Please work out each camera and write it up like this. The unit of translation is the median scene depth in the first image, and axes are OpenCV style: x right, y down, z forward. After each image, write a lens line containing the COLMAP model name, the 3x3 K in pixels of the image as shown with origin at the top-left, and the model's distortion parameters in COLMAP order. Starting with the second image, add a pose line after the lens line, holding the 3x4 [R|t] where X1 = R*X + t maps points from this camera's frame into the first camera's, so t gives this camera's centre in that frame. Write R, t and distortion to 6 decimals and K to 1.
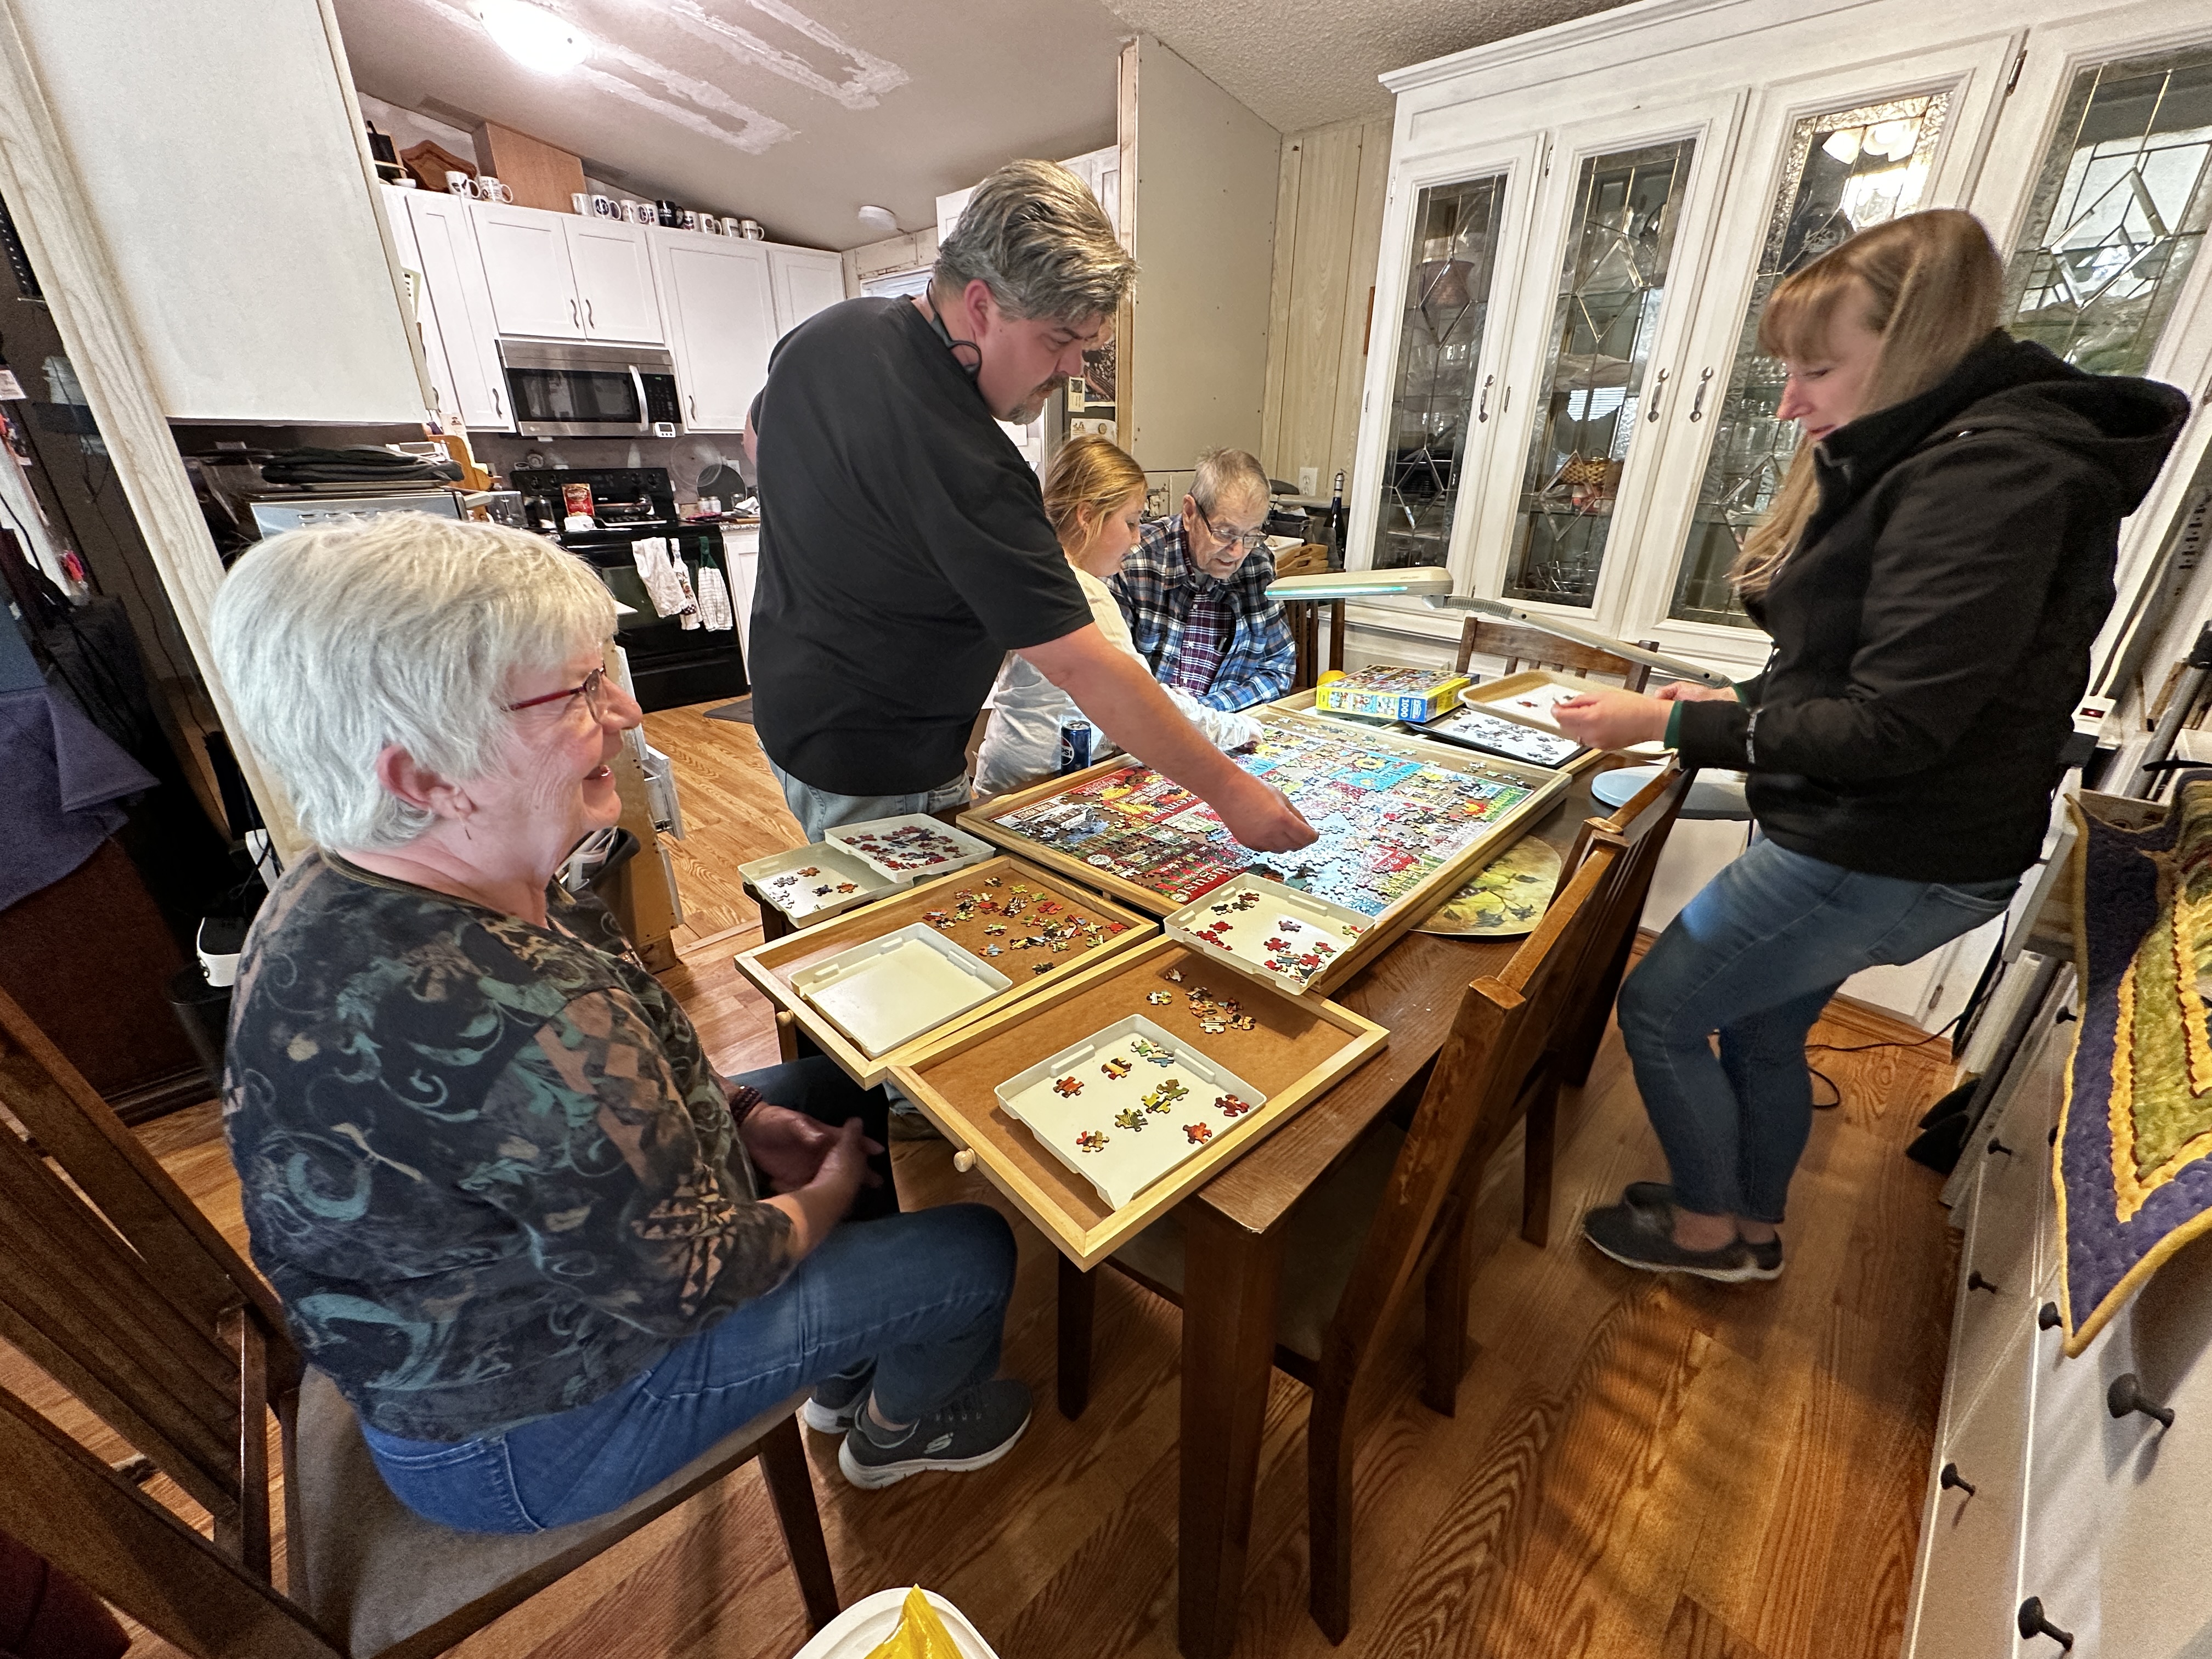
lens RADIAL K [[881.2, 0, 1103.7], [0, 881.2, 825.6], [0, 0, 1]] dist [-0.003428, 0.000071]
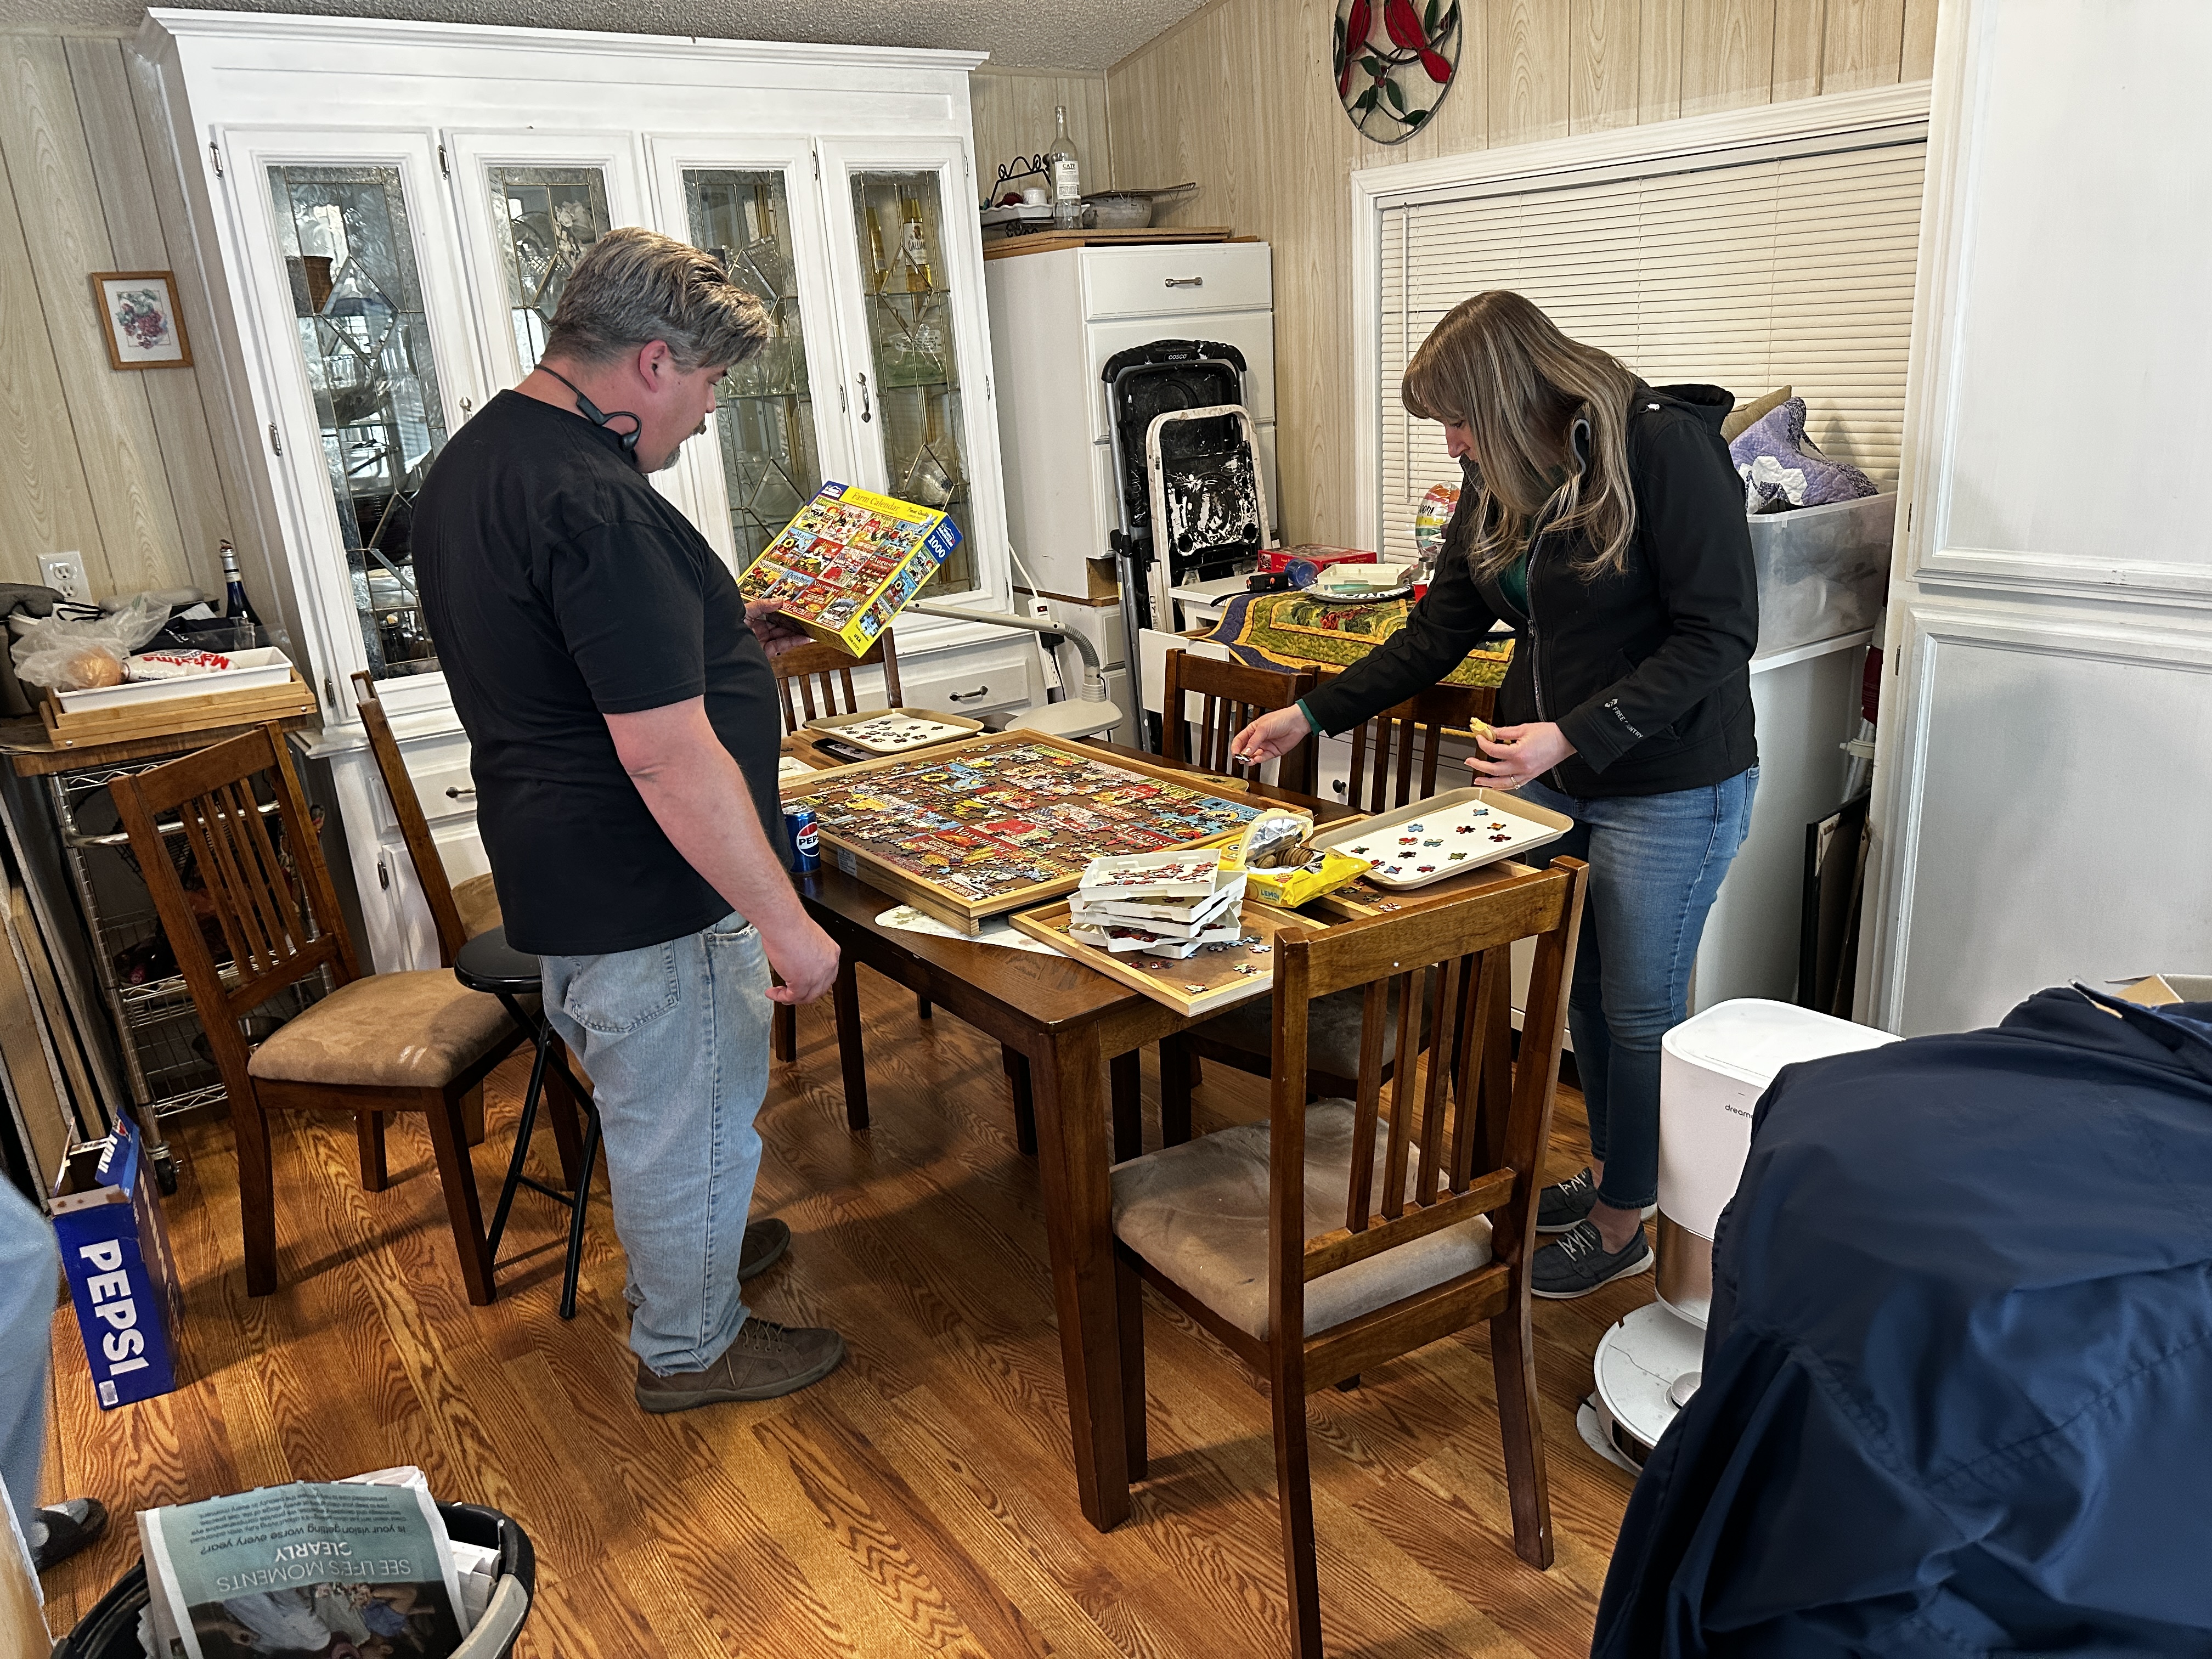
lens RADIAL K [[1584.9, 0, 1110.0], [0, 1584.9, 839.6], [0, 0, 1]] dist [0.044864, -0.040589]
pose [[0.181399, -0.325080, 0.928126, -0.818349], [0.459475, 0.862451, 0.212275, -0.178455], [-0.869470, 0.387944, 0.305814, 0.173744]]
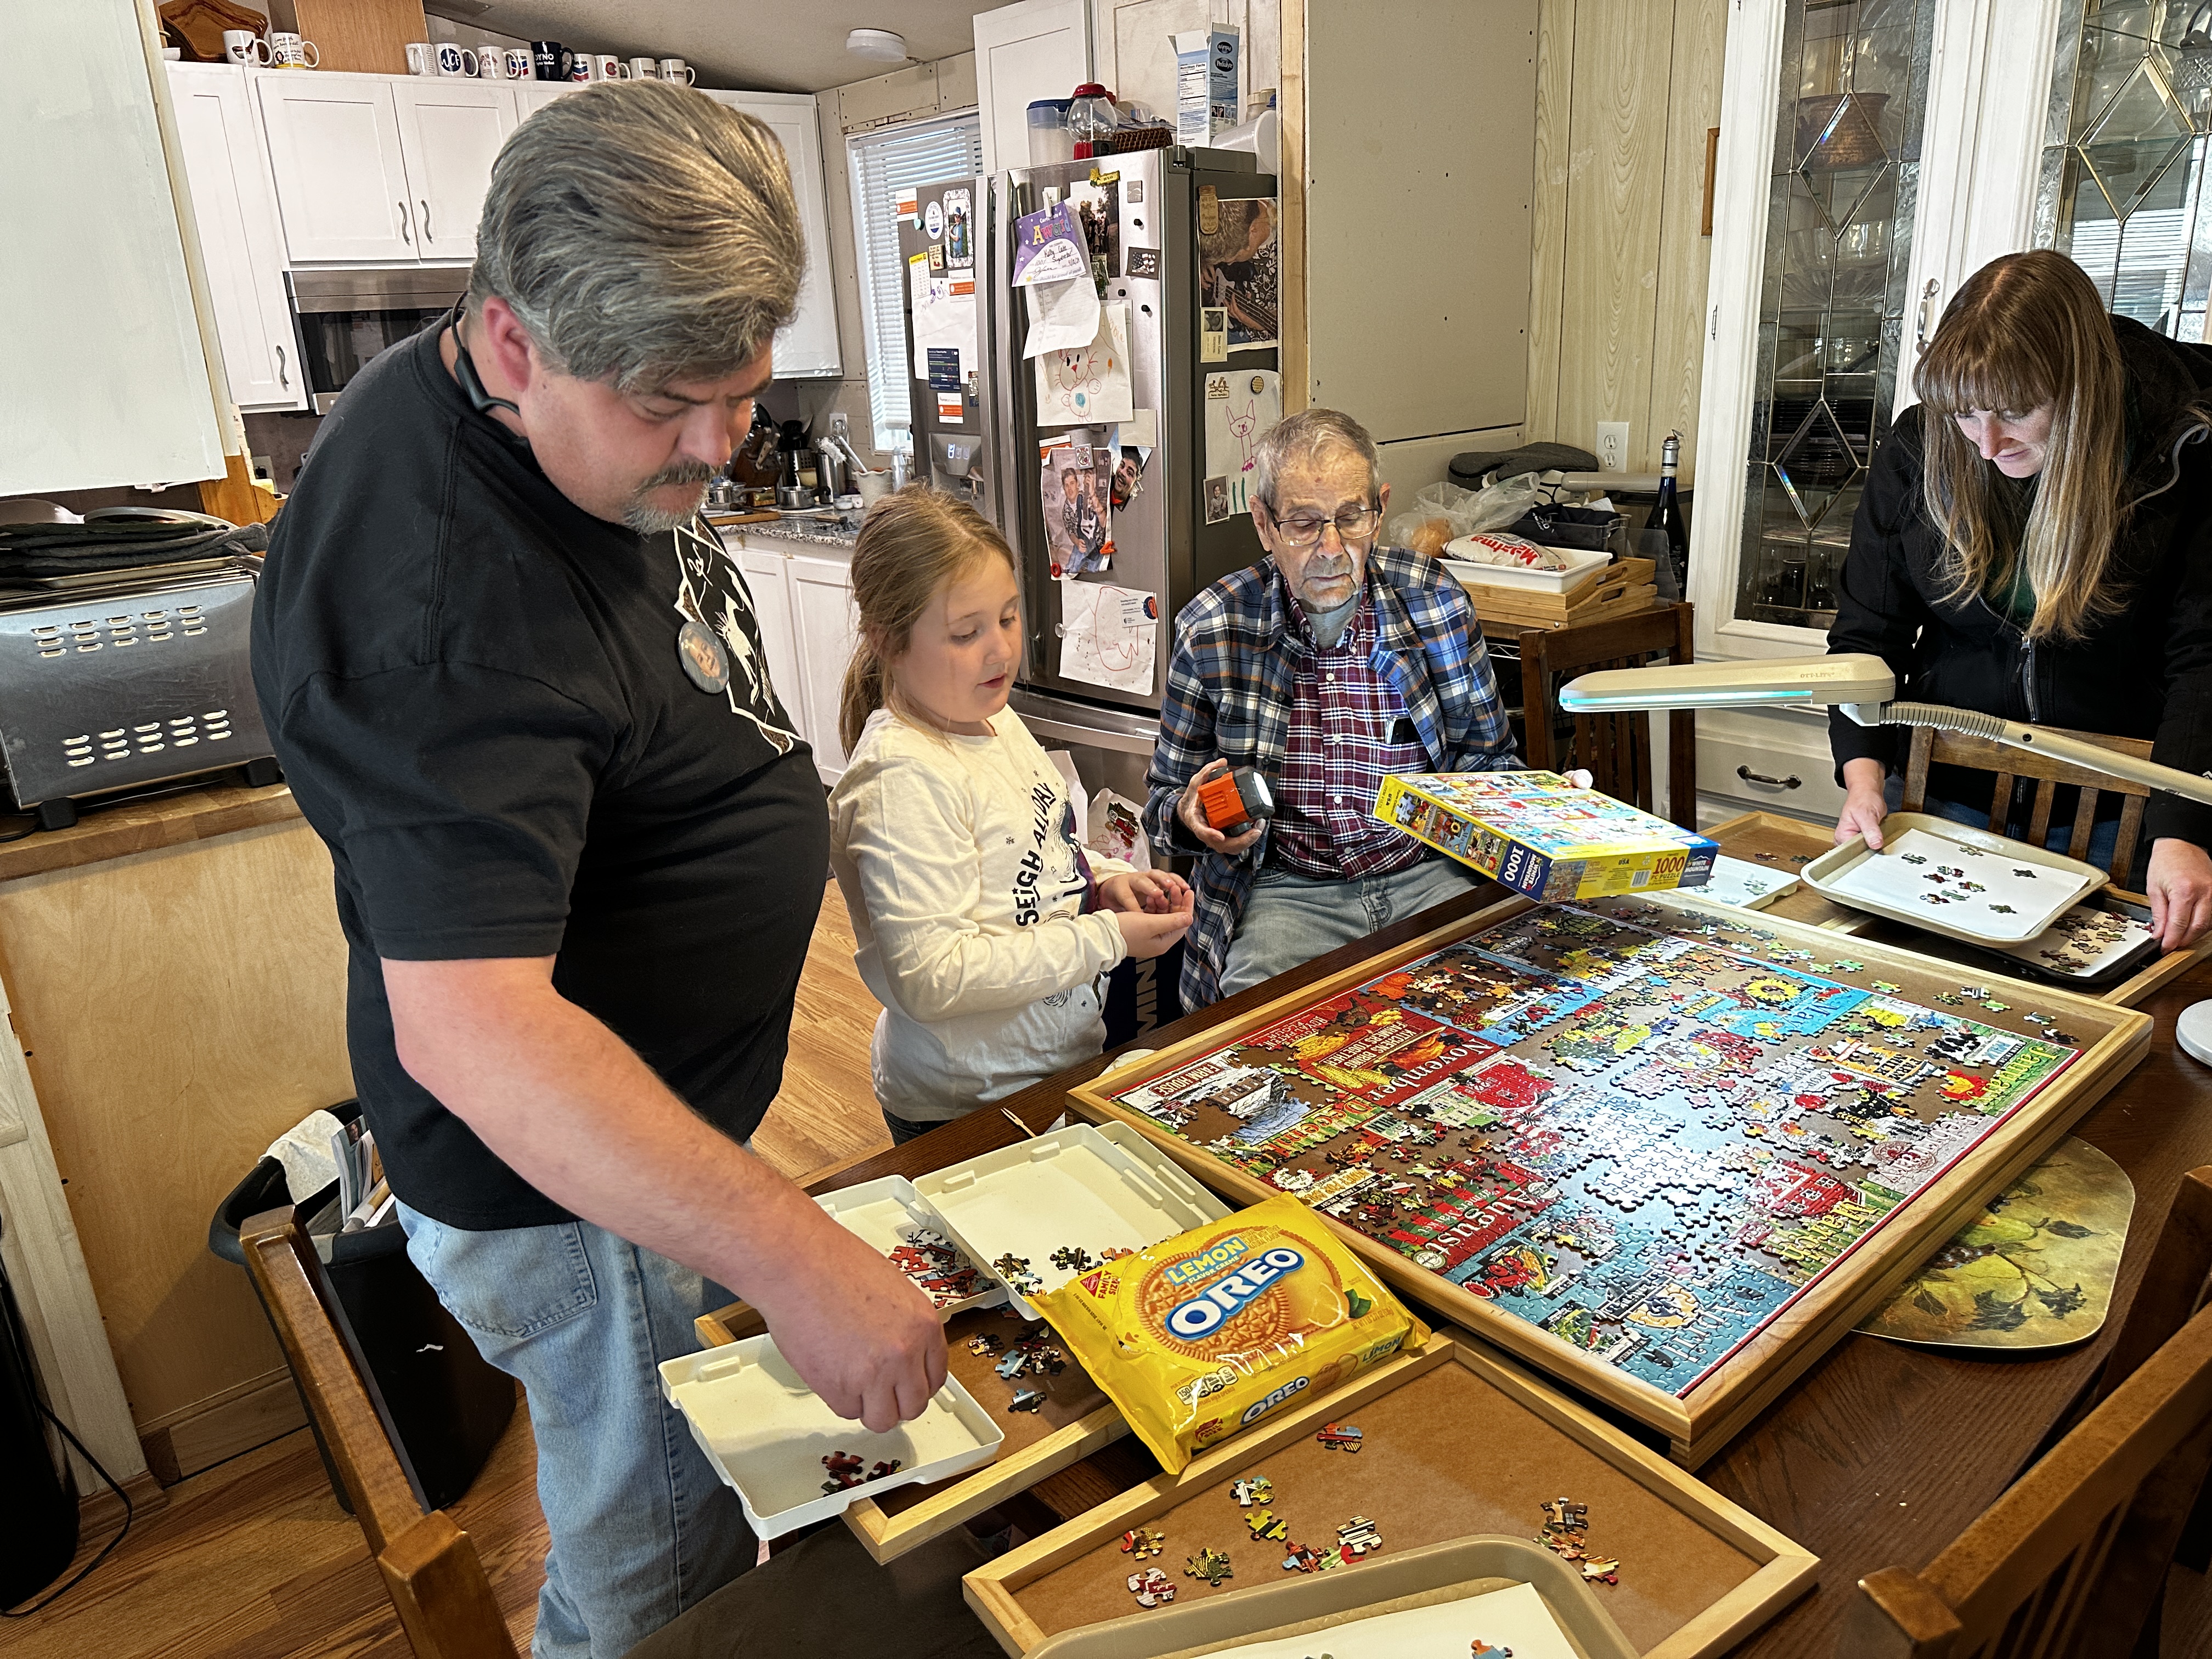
lens RADIAL K [[1584.9, 0, 1101.3], [0, 1584.9, 803.9], [0, 0, 1]] dist [0.044864, -0.040589]
pose [[0.995505, -0.023317, -0.091790, -0.016139], [0.011896, 0.992328, -0.123057, -0.037581], [0.093955, 0.121412, 0.988145, -0.049530]]
